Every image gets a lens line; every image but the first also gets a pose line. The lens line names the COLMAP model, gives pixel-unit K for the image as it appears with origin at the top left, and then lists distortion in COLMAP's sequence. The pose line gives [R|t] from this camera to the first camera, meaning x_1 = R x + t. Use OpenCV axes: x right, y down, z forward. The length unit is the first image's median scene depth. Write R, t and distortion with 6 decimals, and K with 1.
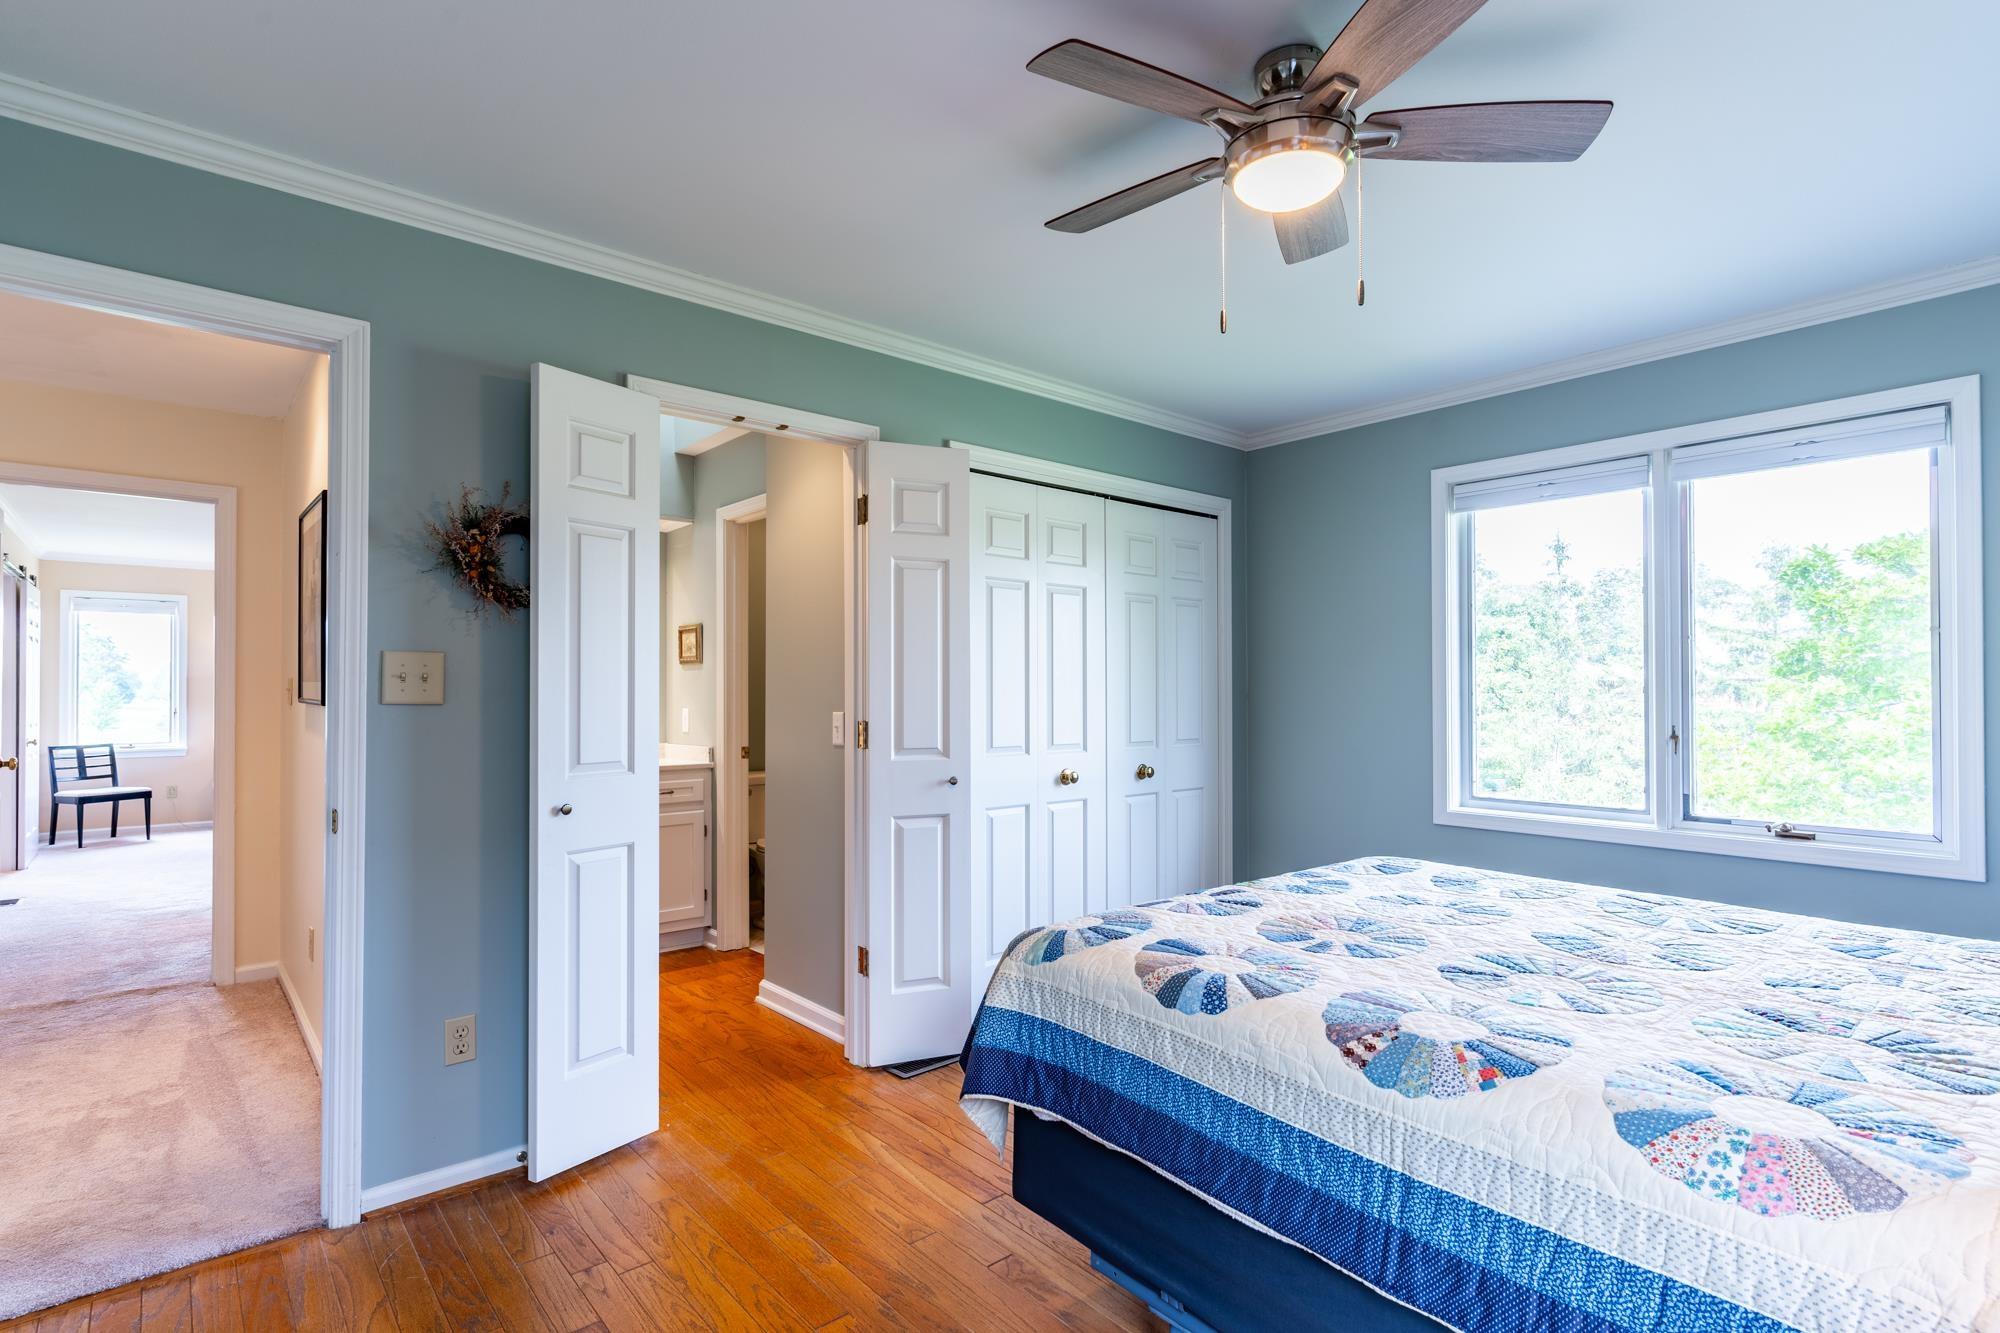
lens RADIAL K [[964.8, 0, 1001.4], [0, 964.8, 675.7], [0, 0, 1]] dist [0.000034, 0.000370]
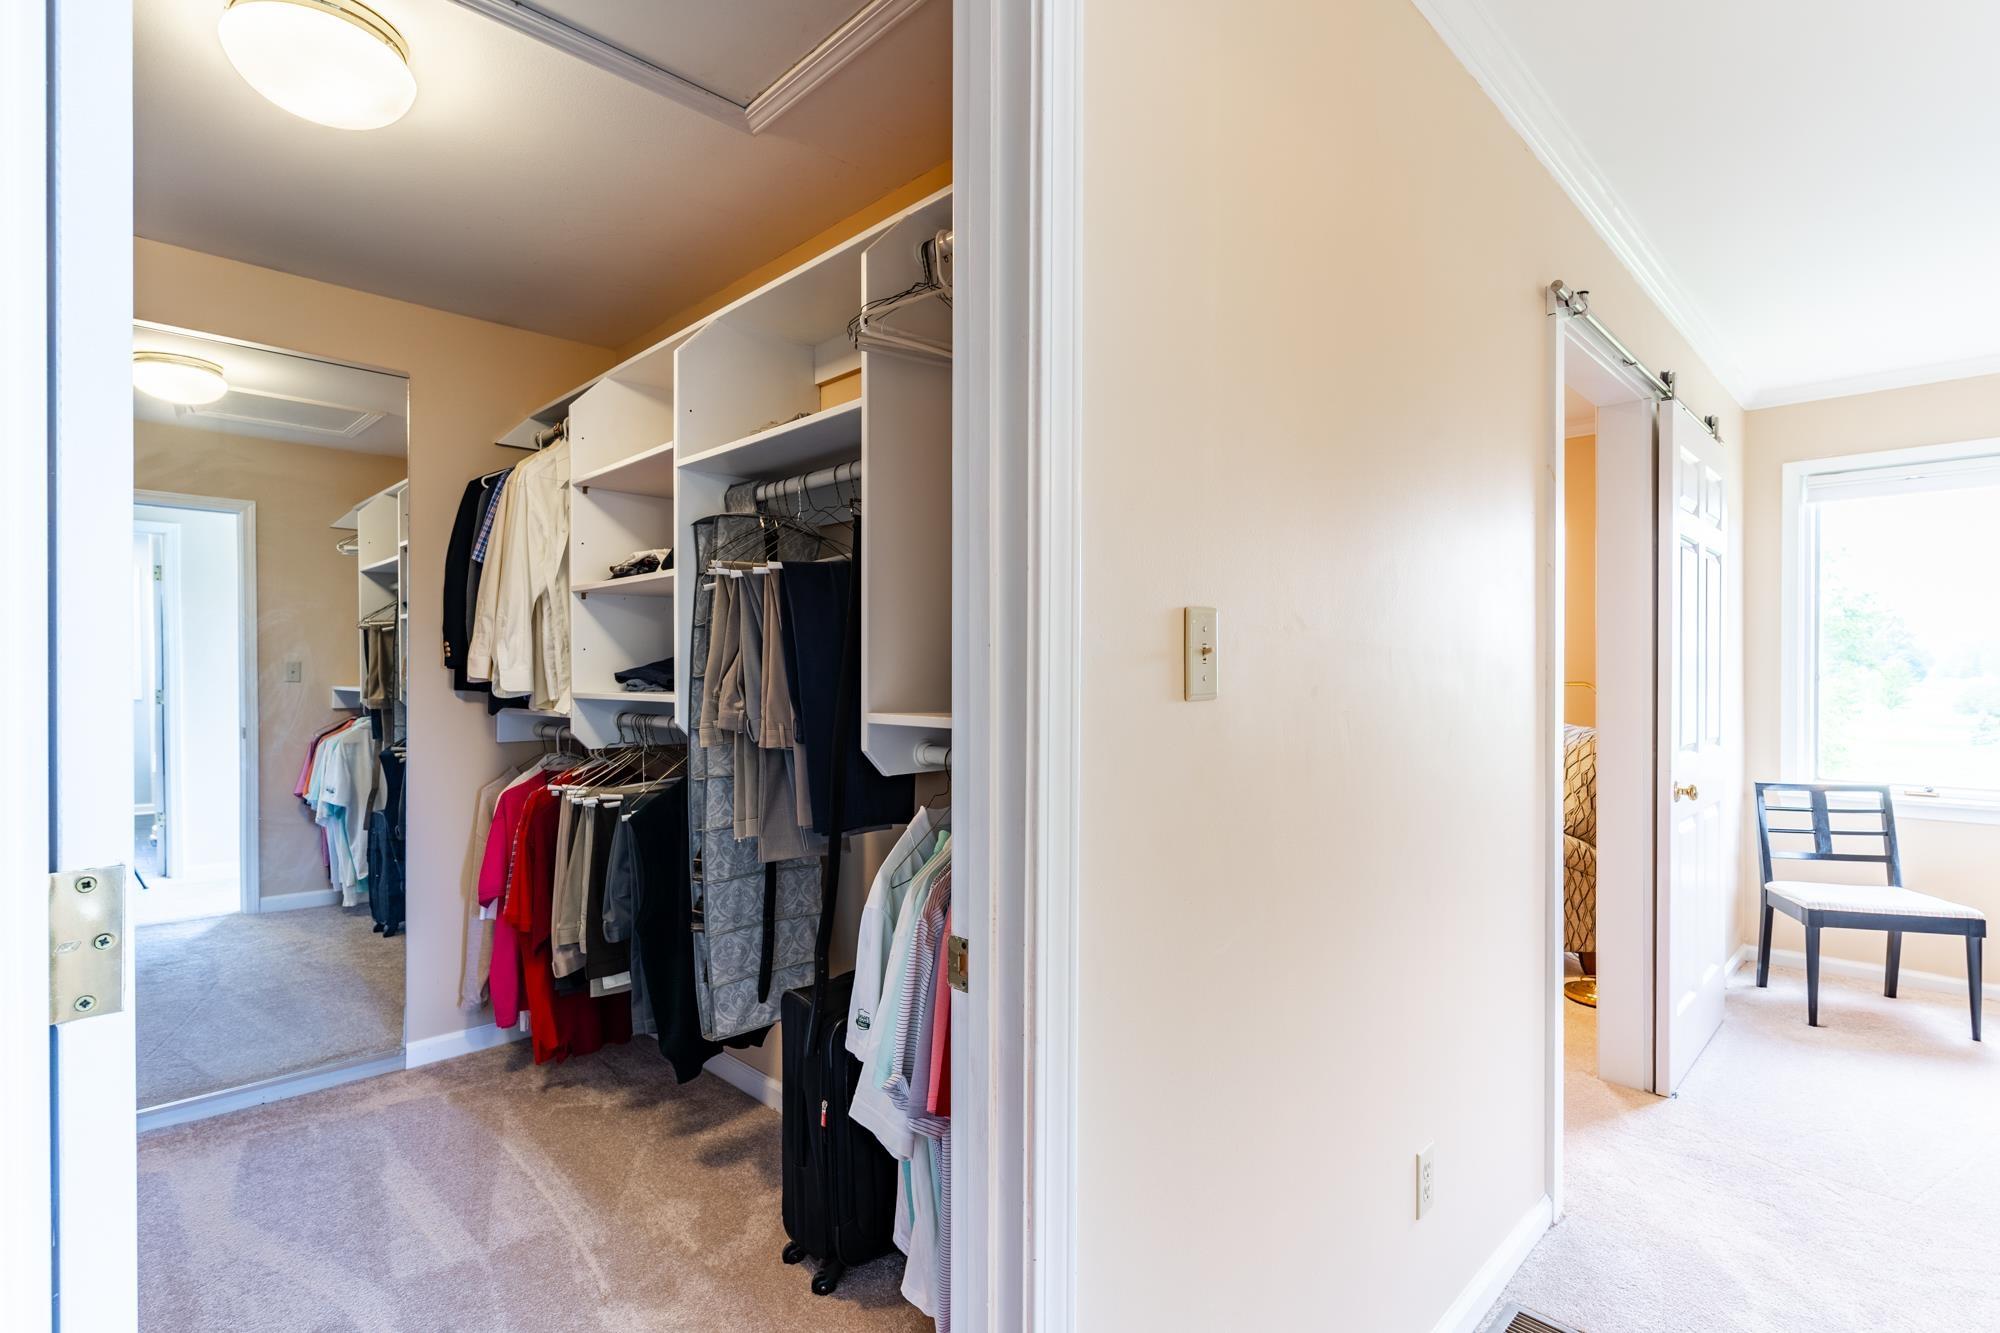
lens RADIAL K [[964.8, 0, 1000.7], [0, 964.8, 670.2], [0, 0, 1]] dist [0.000034, 0.000370]
pose [[0.074575, 0.006537, -0.997194, -0.519923], [0.011031, 0.999912, 0.007379, 0.009201], [0.997154, -0.011551, 0.074497, 0.572352]]
